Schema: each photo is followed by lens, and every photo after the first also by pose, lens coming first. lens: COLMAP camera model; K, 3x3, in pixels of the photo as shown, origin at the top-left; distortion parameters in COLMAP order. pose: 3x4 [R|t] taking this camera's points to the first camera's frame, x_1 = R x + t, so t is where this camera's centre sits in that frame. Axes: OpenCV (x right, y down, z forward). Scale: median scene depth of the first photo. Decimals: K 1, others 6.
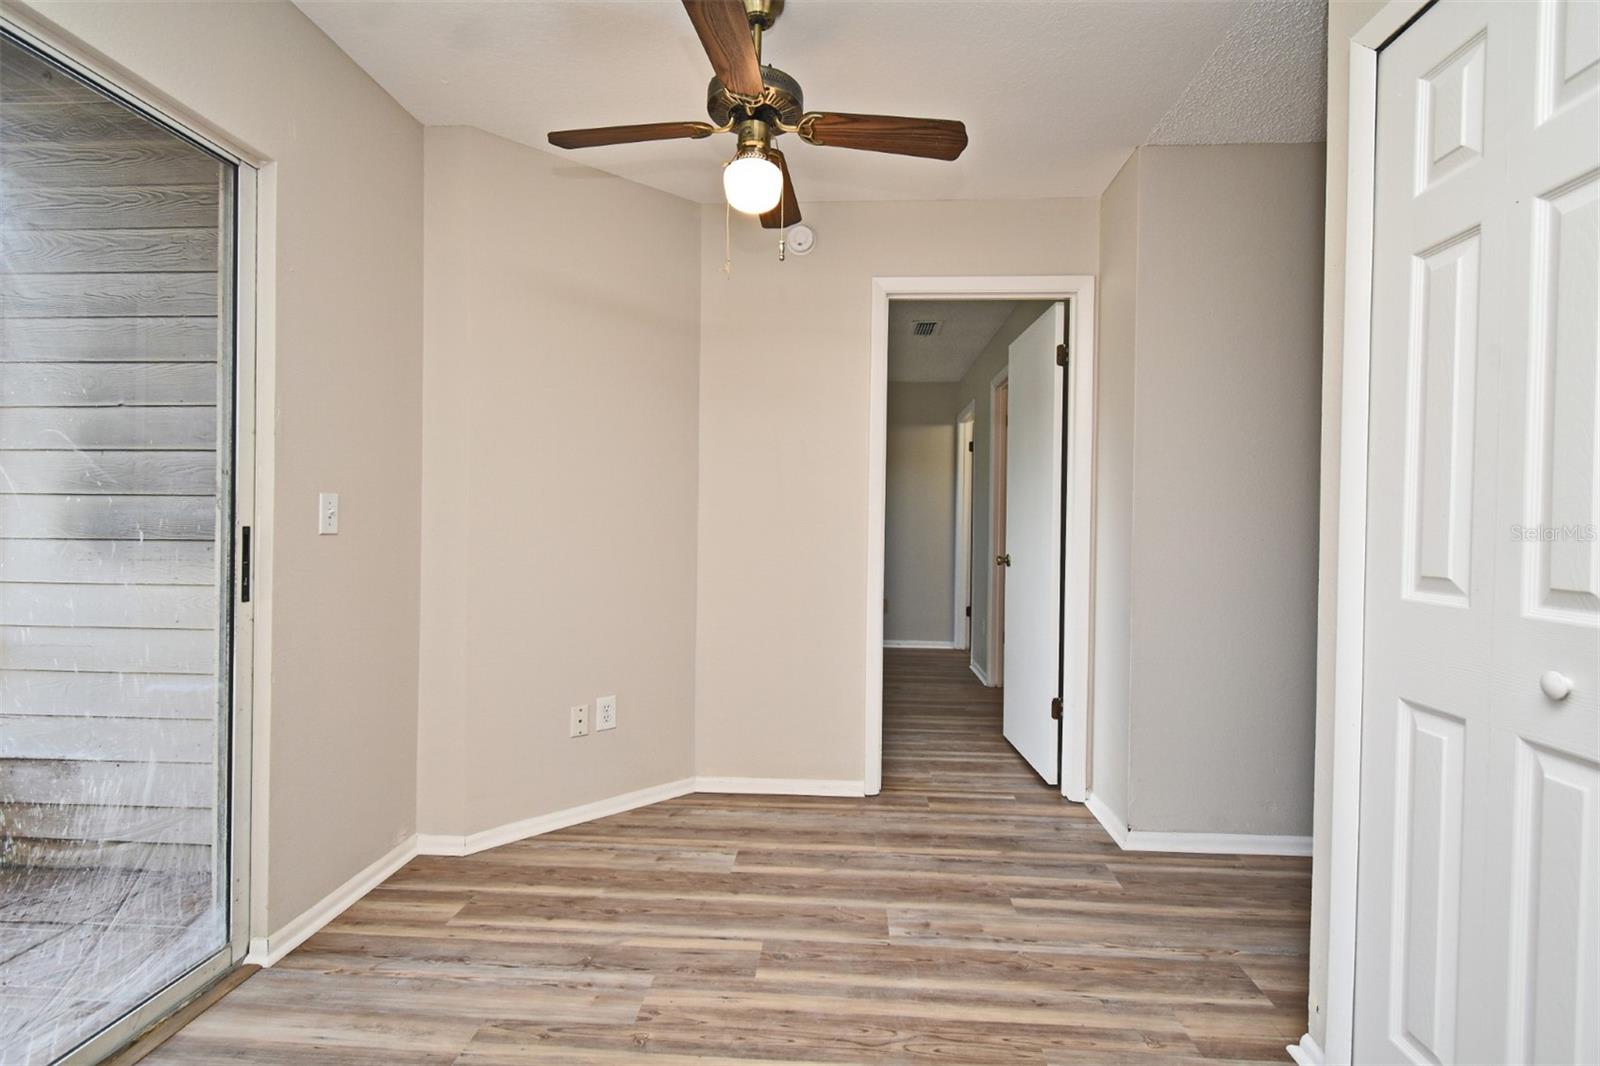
lens RADIAL K [[750.4, 0, 801.3], [0, 750.4, 526.5], [0, 0, 1]] dist [0.003093, -0.003838]
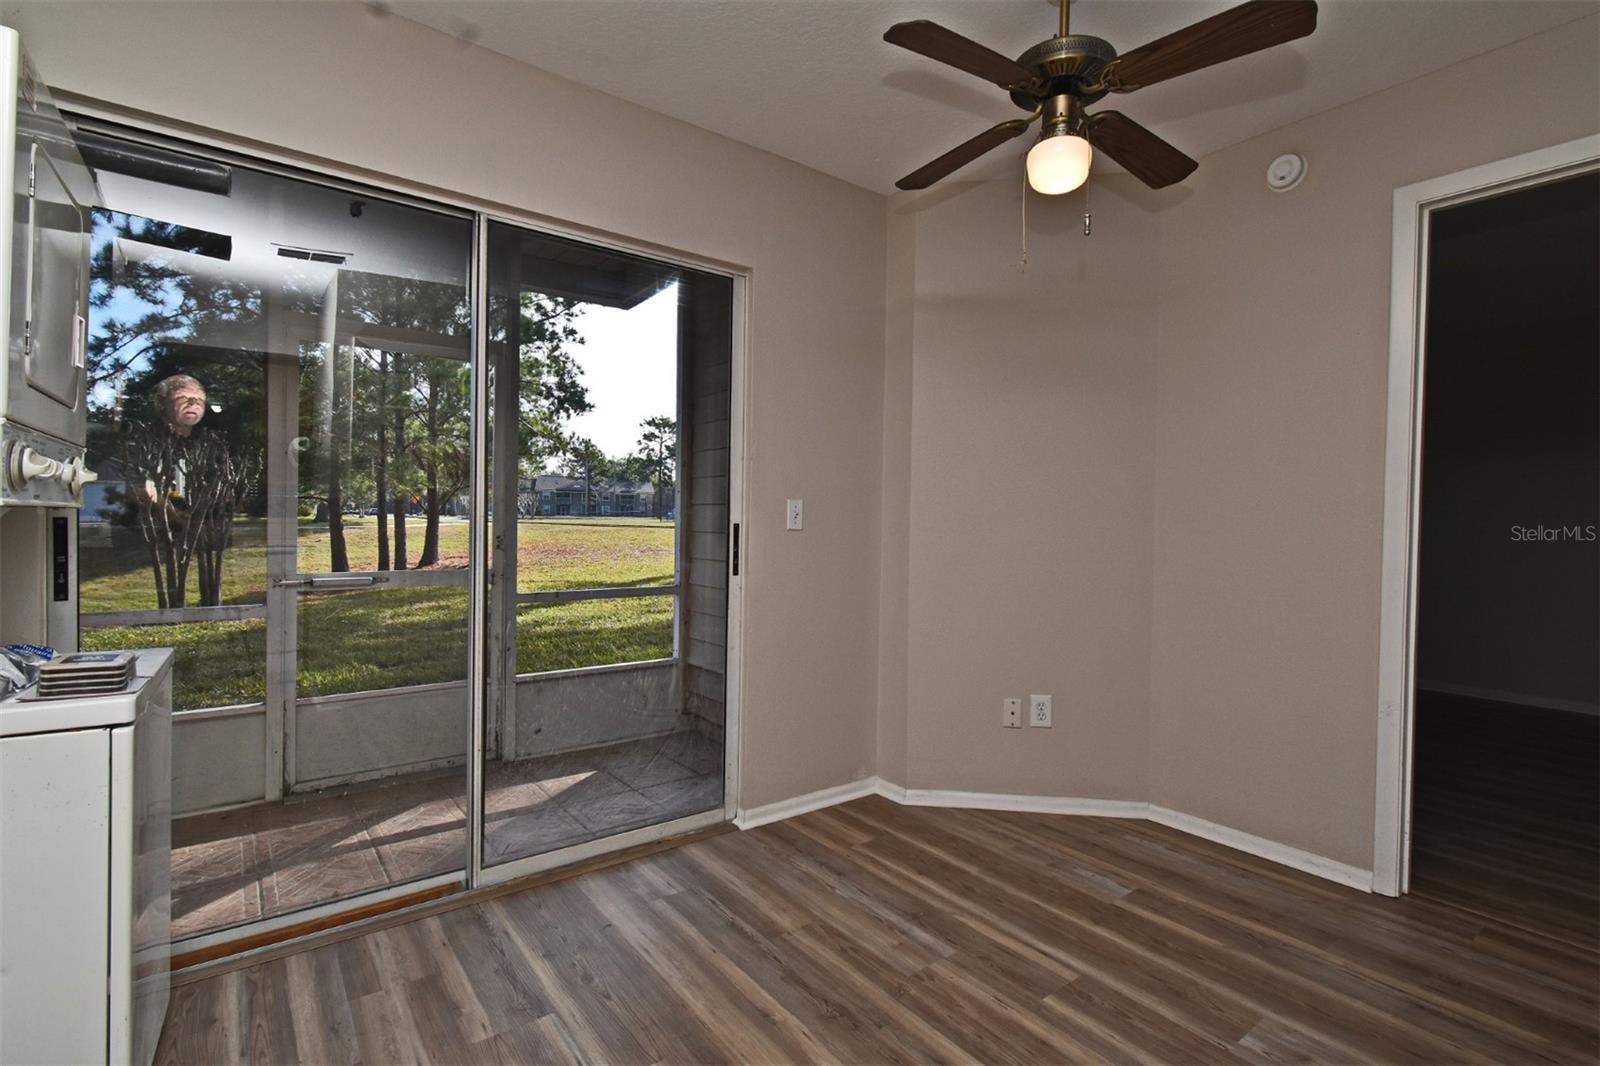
lens RADIAL K [[750.4, 0, 798.9], [0, 750.4, 526.9], [0, 0, 1]] dist [0.003093, -0.003838]
pose [[0.654253, 0.006514, -0.756247, 0.375764], [-0.009515, 0.999955, 0.000381, 0.003803], [0.756216, 0.006946, 0.654286, 0.116642]]
